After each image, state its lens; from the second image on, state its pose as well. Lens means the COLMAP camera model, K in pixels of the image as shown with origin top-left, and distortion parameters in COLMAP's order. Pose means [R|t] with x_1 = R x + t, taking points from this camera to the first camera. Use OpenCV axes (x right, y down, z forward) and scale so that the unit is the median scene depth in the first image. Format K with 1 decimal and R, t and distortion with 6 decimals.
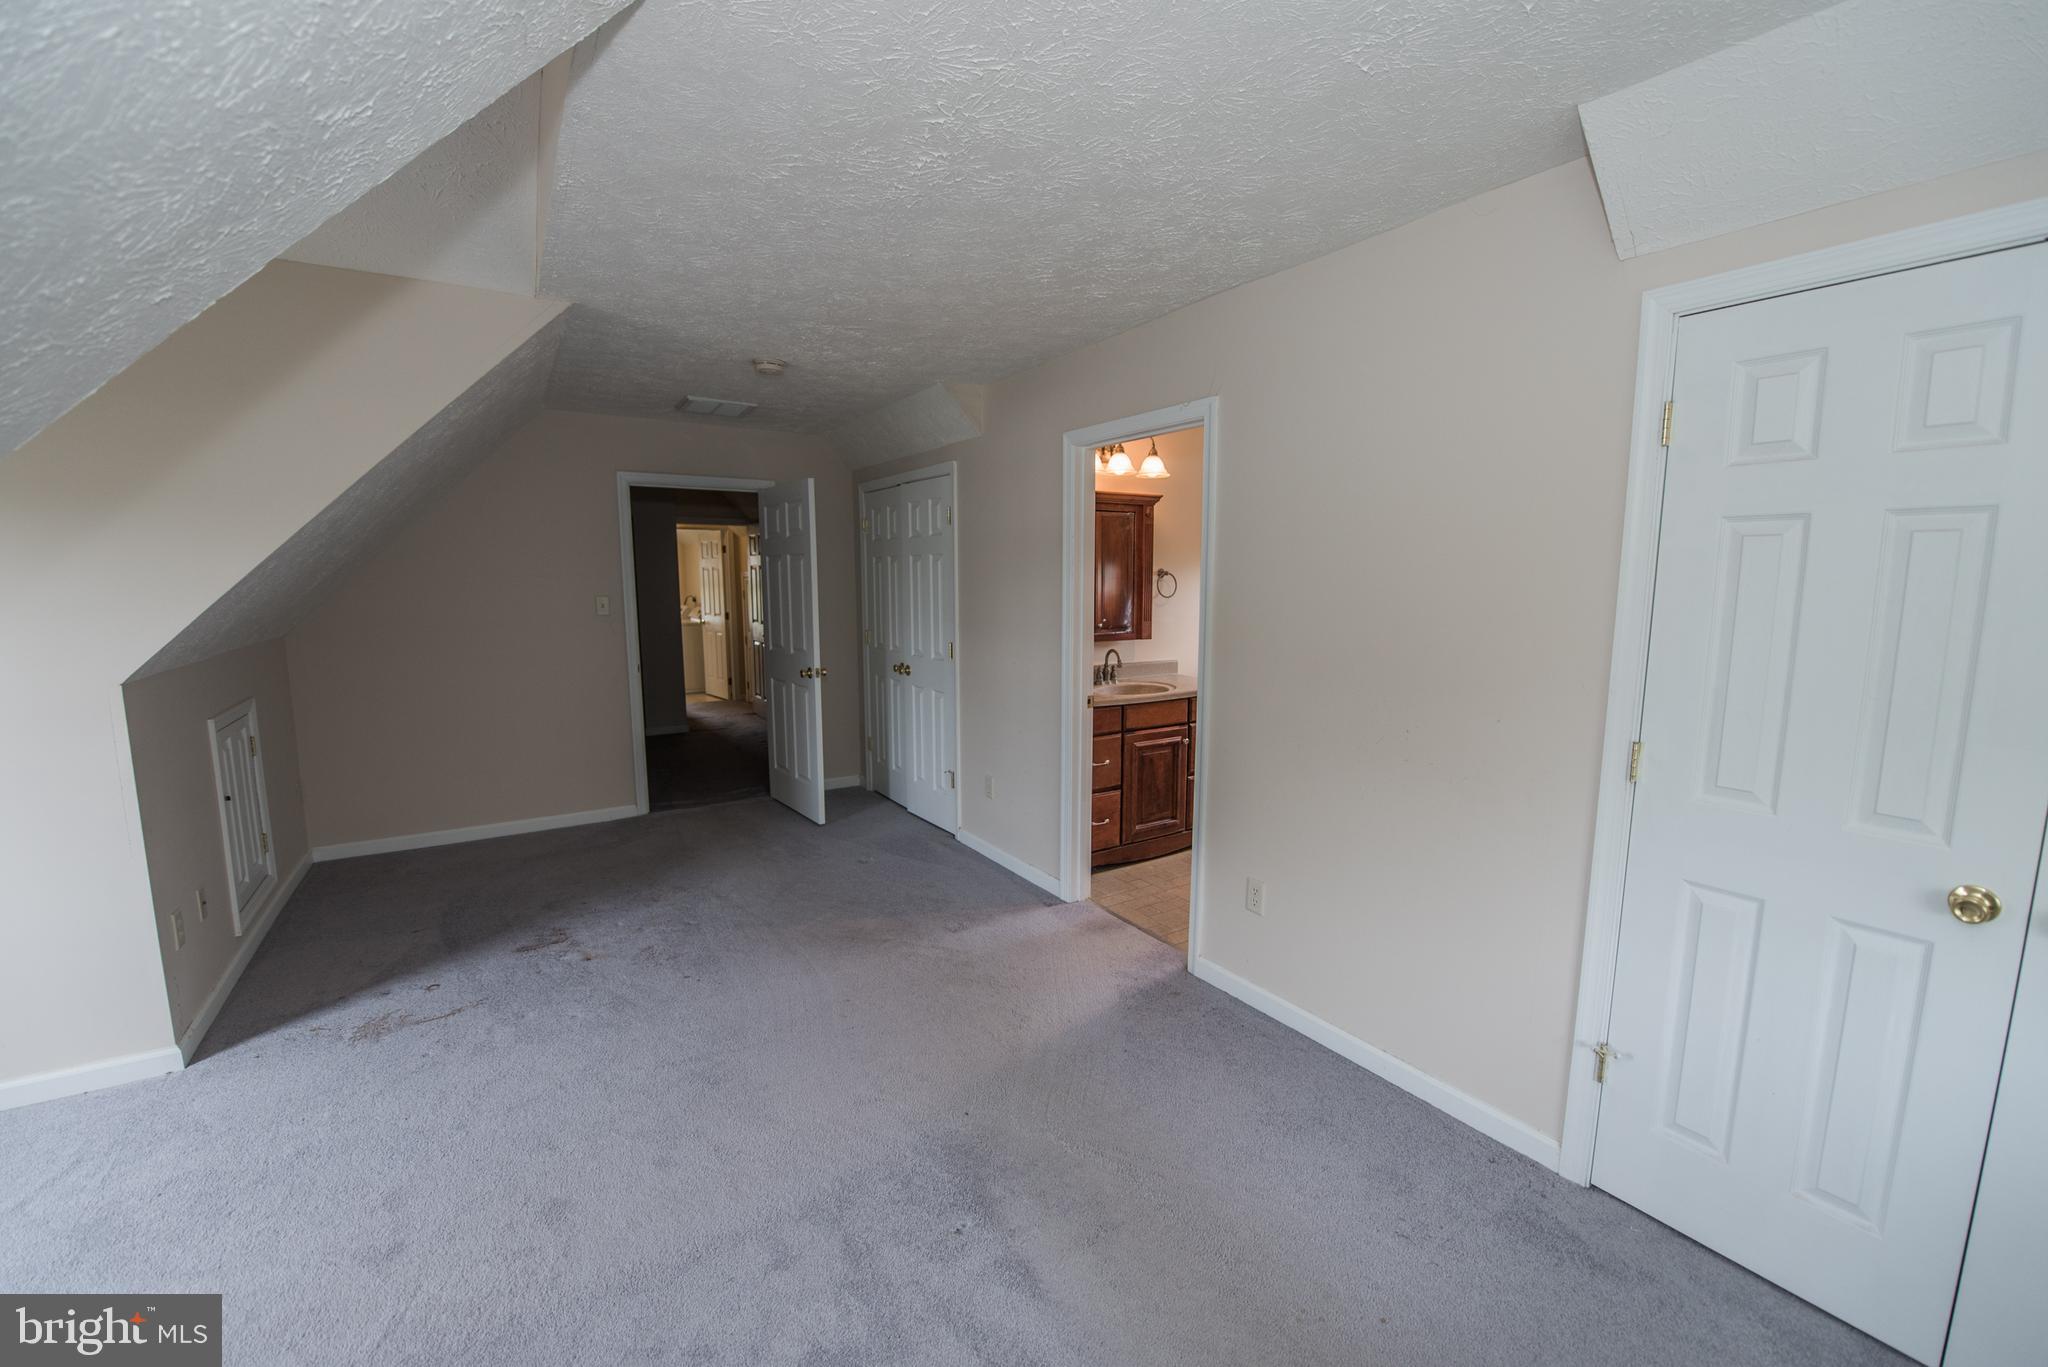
lens RADIAL K [[823.4, 0, 1016.6], [0, 823.4, 685.2], [0, 0, 1]] dist [-0.014477, -0.002514]
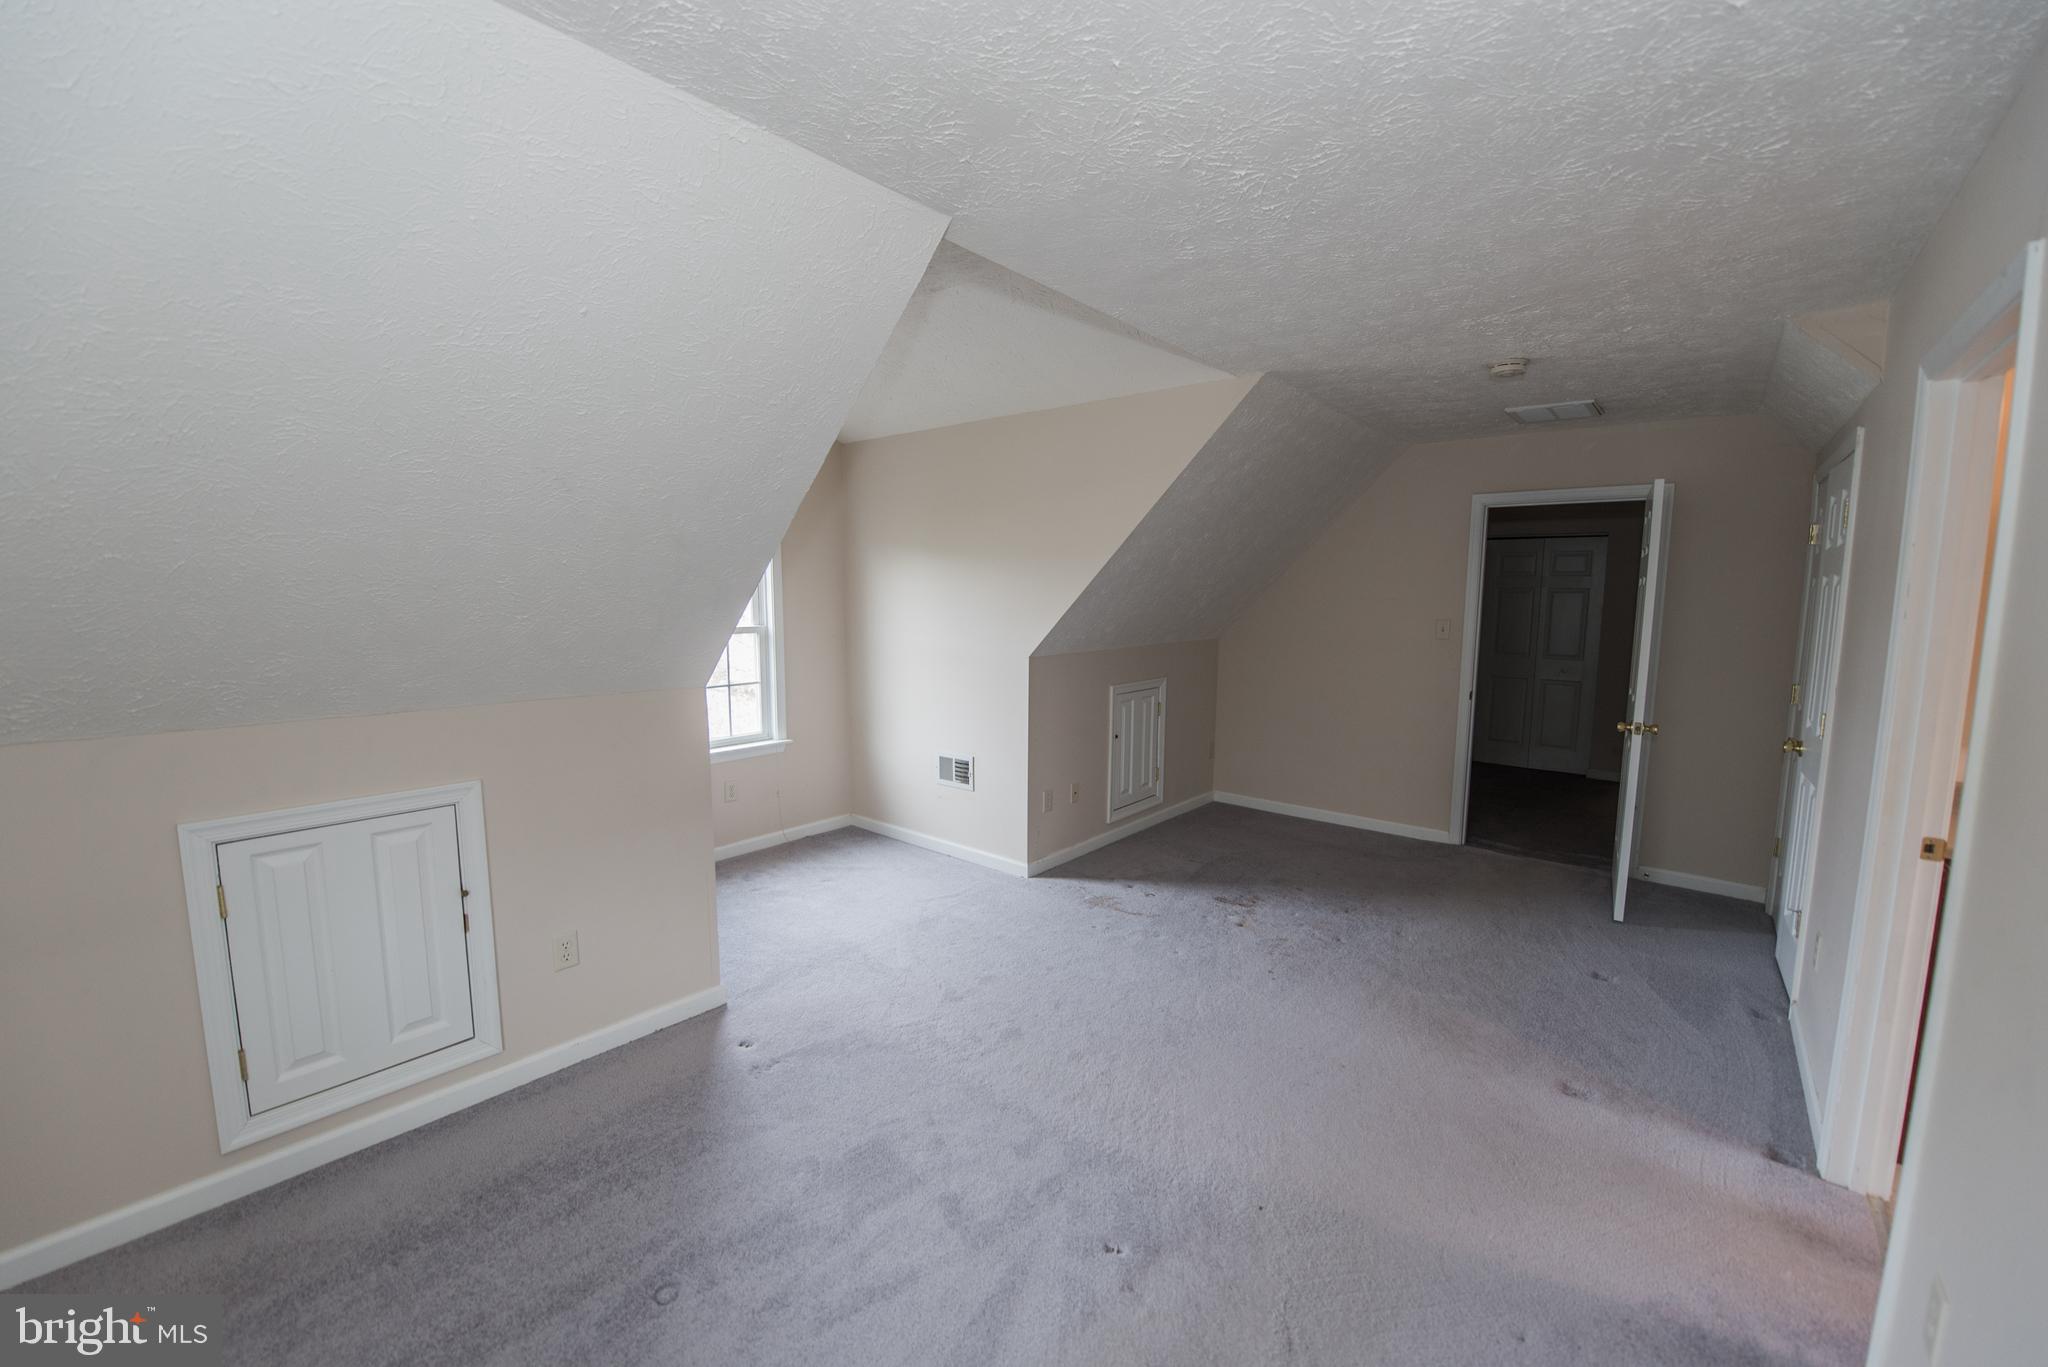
lens RADIAL K [[823.4, 0, 1013.2], [0, 823.4, 685.8], [0, 0, 1]] dist [-0.014477, -0.002514]
pose [[0.284620, 0.113648, -0.951880, 0.431926], [-0.130718, 0.988274, 0.078907, -0.052131], [0.949686, 0.101969, 0.296138, 0.278652]]
